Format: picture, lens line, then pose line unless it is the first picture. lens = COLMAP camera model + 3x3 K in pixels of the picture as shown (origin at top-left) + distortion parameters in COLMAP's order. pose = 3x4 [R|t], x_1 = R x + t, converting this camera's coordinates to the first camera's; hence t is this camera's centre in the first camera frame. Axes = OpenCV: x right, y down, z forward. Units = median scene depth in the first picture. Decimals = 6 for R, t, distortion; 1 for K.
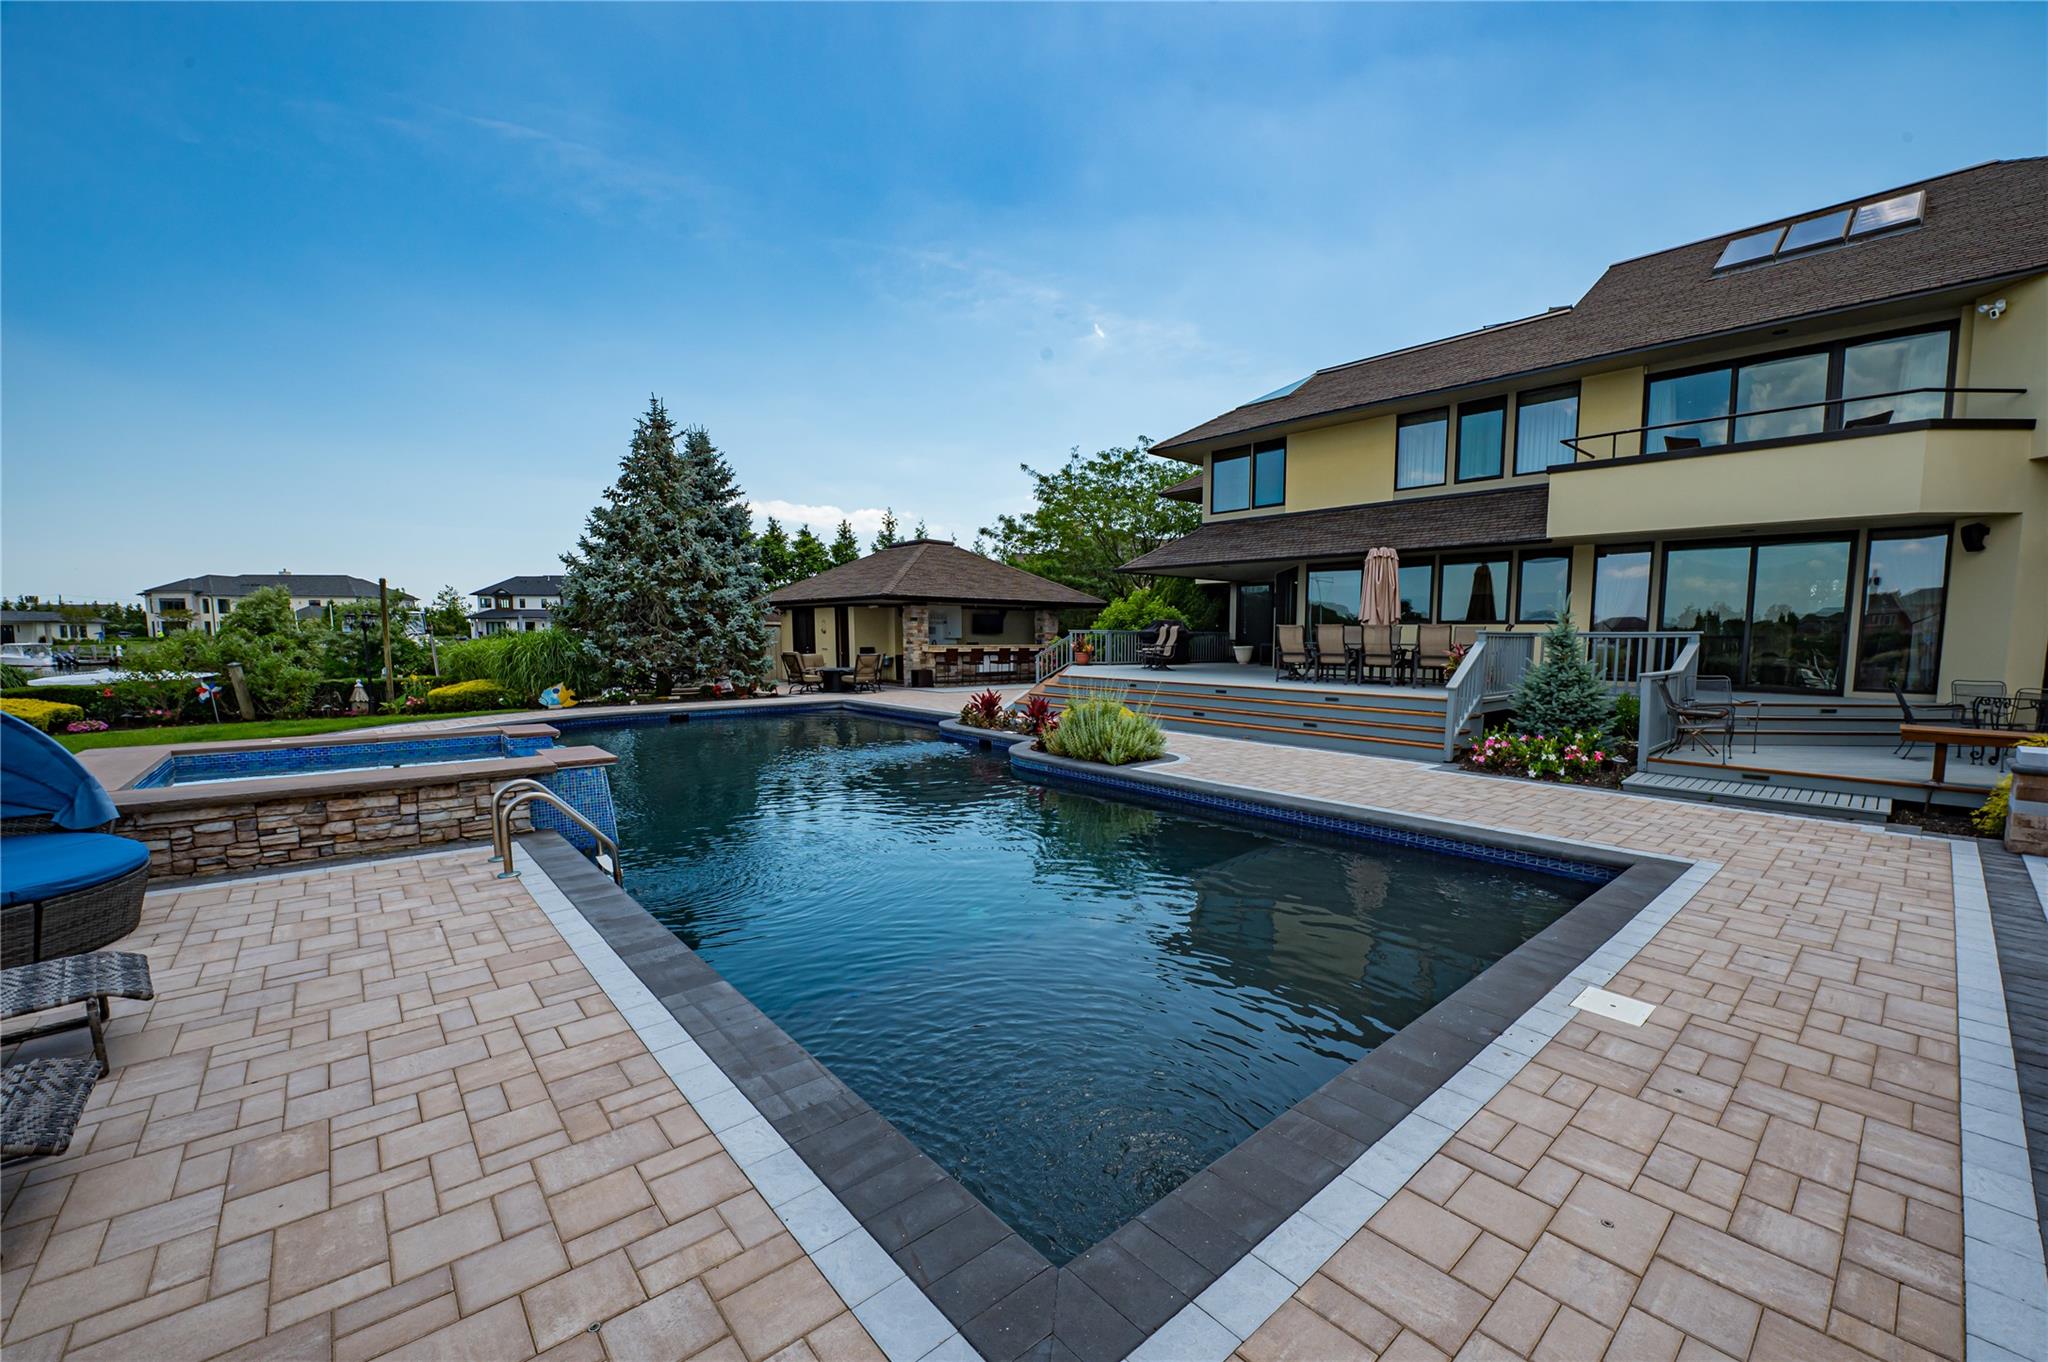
lens RADIAL K [[808.5, 0, 1083.6], [0, 808.5, 719.0], [0, 0, 1]] dist [-0.023640, 0.000023]
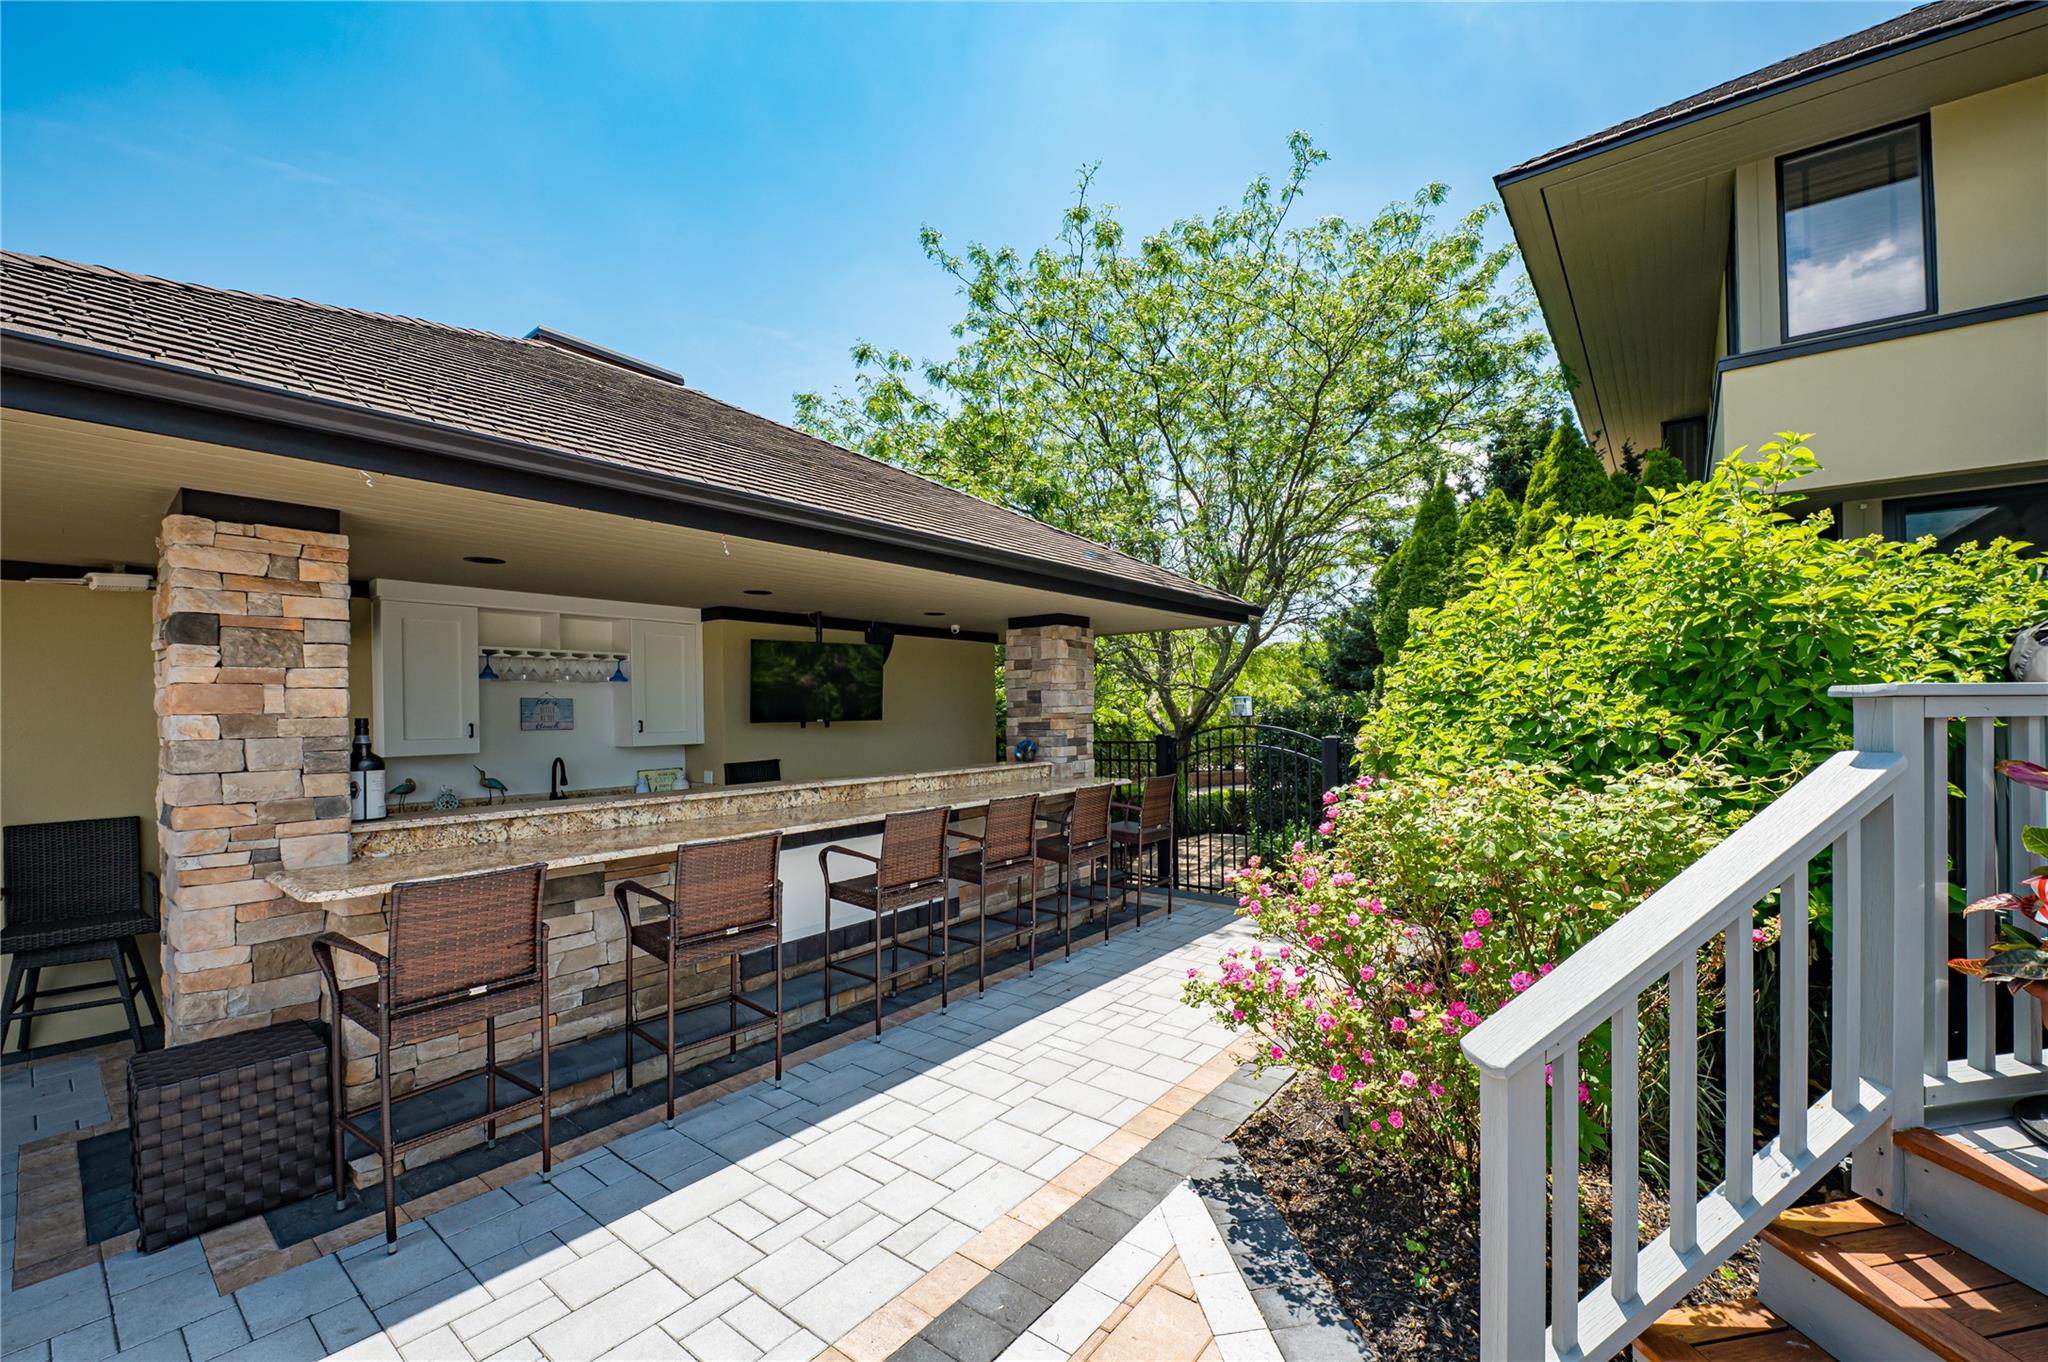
lens RADIAL K [[808.5, 0, 1083.6], [0, 808.5, 719.0], [0, 0, 1]] dist [-0.023640, 0.000023]
pose [[0.980399, -0.020722, 0.195930, -0.087396], [0.038947, 0.995214, -0.089628, -0.080900], [-0.193135, 0.095502, 0.976513, 0.738103]]
